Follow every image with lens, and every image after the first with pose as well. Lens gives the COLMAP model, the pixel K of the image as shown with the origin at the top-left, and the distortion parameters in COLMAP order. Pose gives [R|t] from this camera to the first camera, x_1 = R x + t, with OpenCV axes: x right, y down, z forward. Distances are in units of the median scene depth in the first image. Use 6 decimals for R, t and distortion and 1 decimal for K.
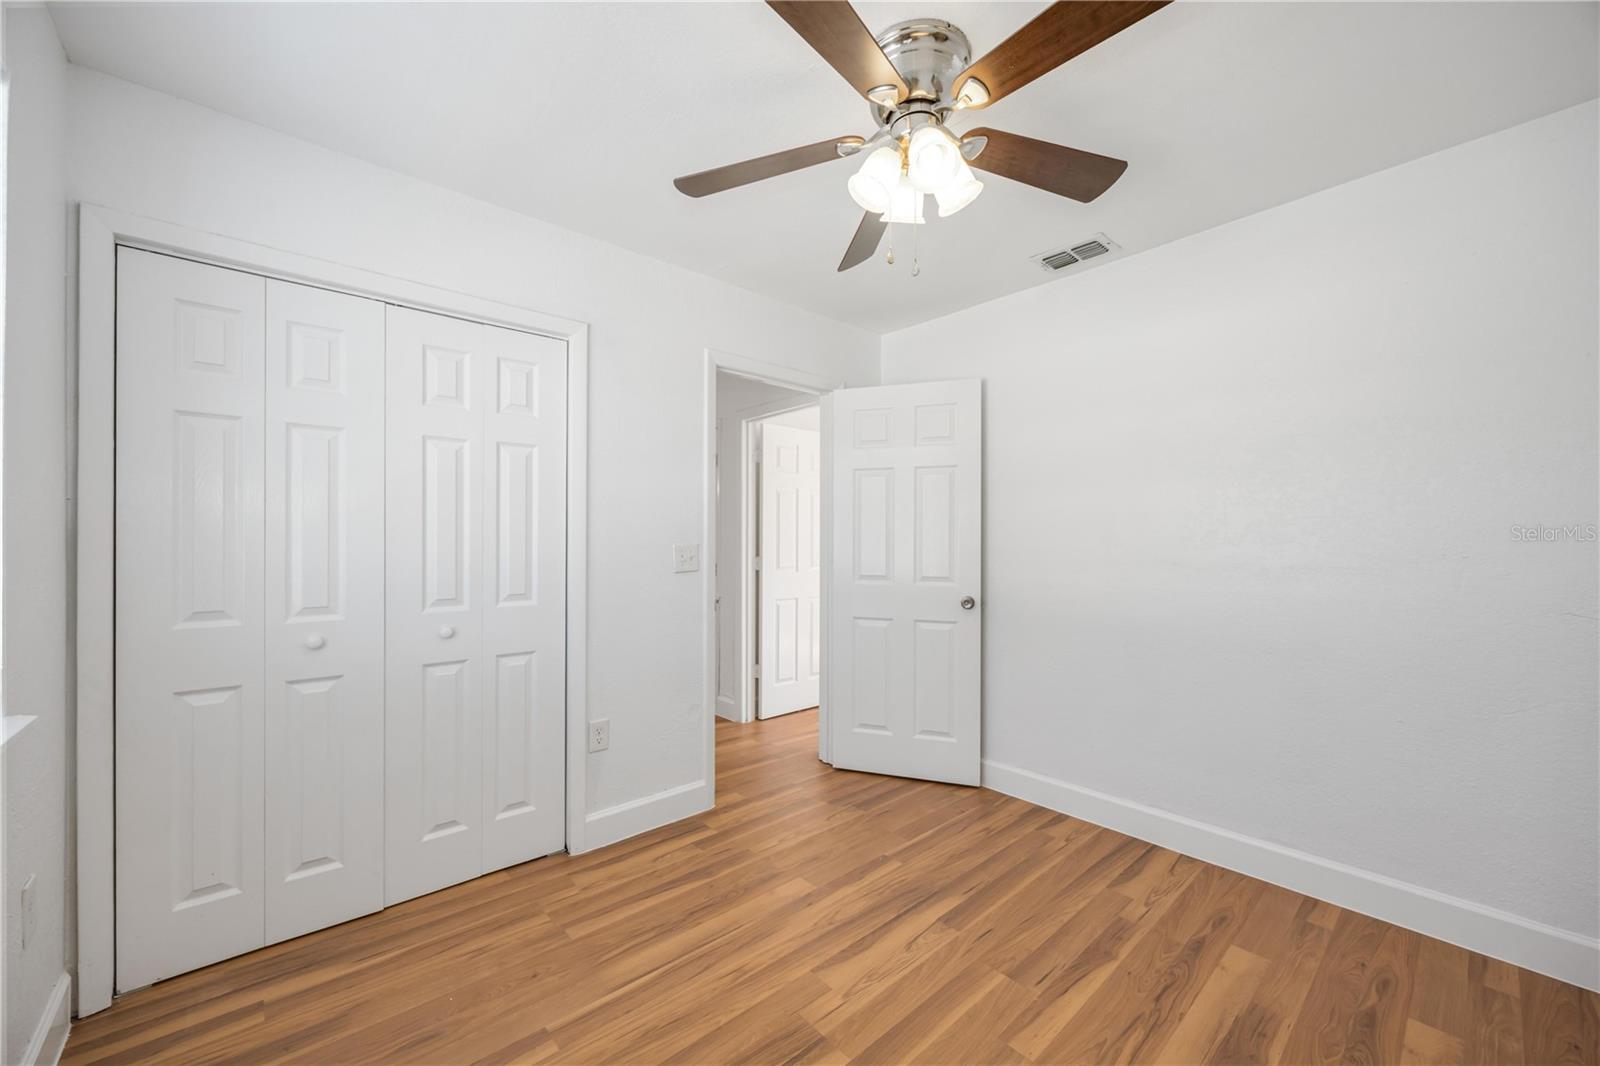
lens RADIAL K [[610.1, 0, 798.0], [0, 610.1, 509.3], [0, 0, 1]] dist [-0.009705, -0.000122]
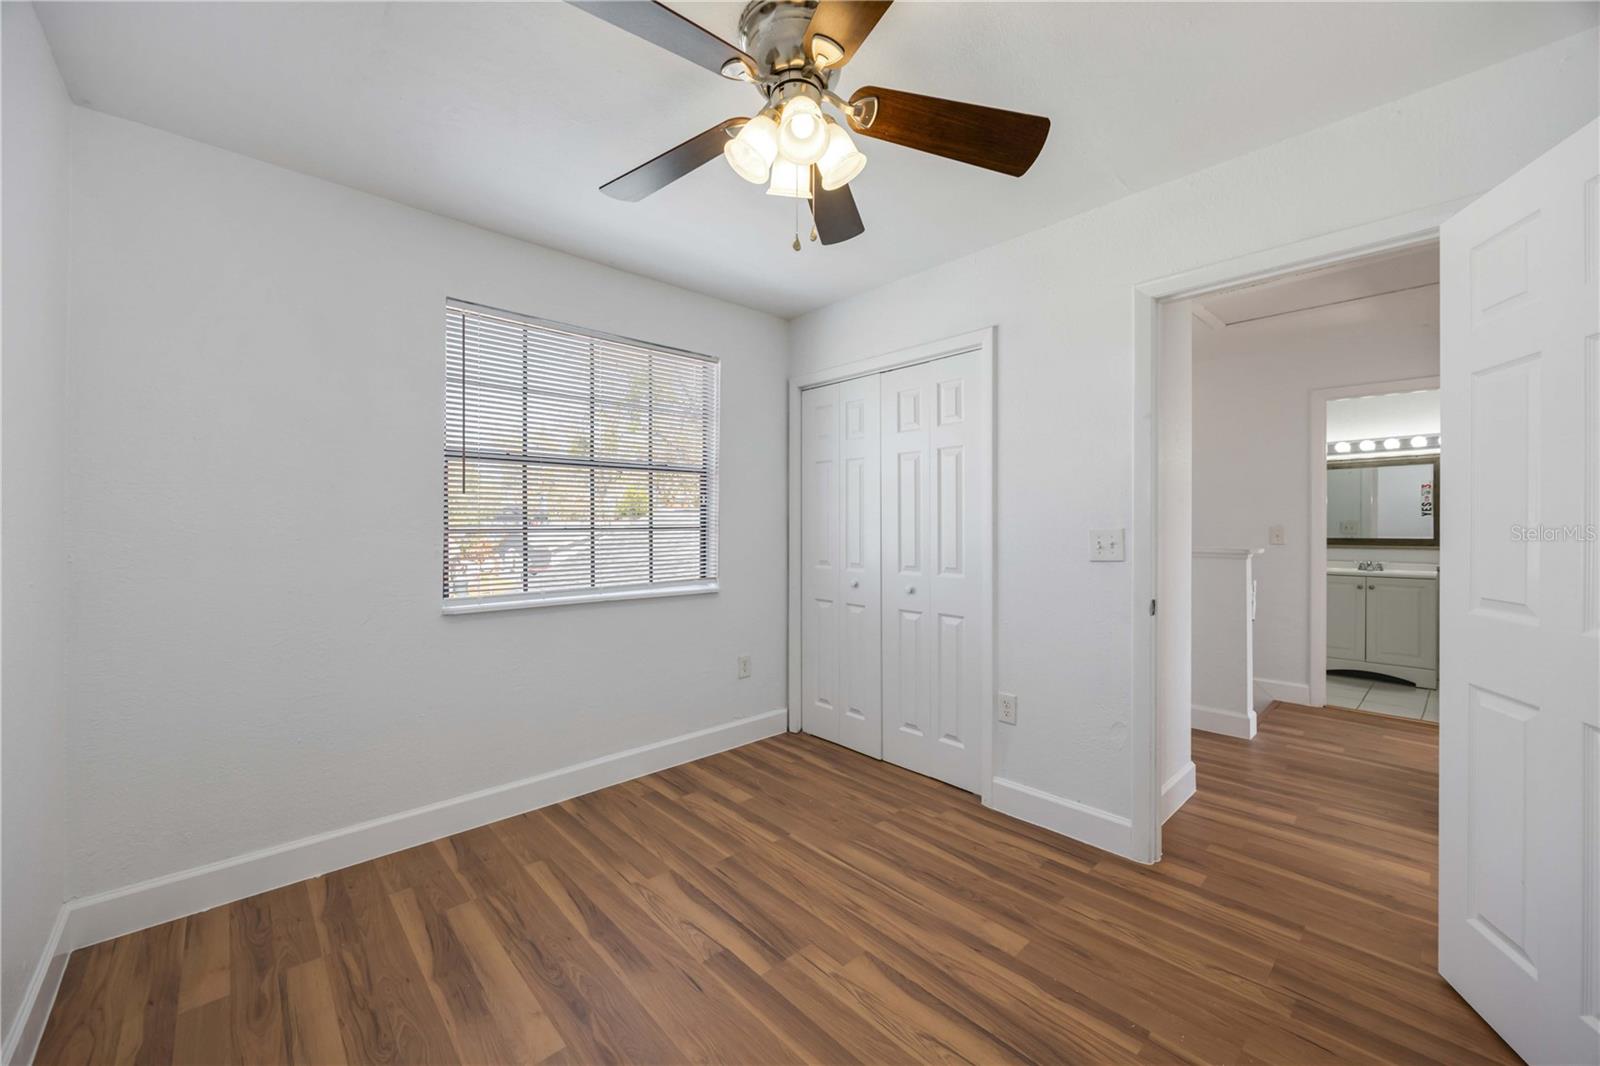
lens RADIAL K [[621.3, 0, 800.0], [0, 621.3, 533.0], [0, 0, 1]] dist [-0.006214, -0.000125]
pose [[0.024109, 0.016092, -0.999580, 0.904539], [0.049939, 0.998603, 0.017281, 0.040308], [0.998461, -0.050334, 0.023272, 0.789912]]
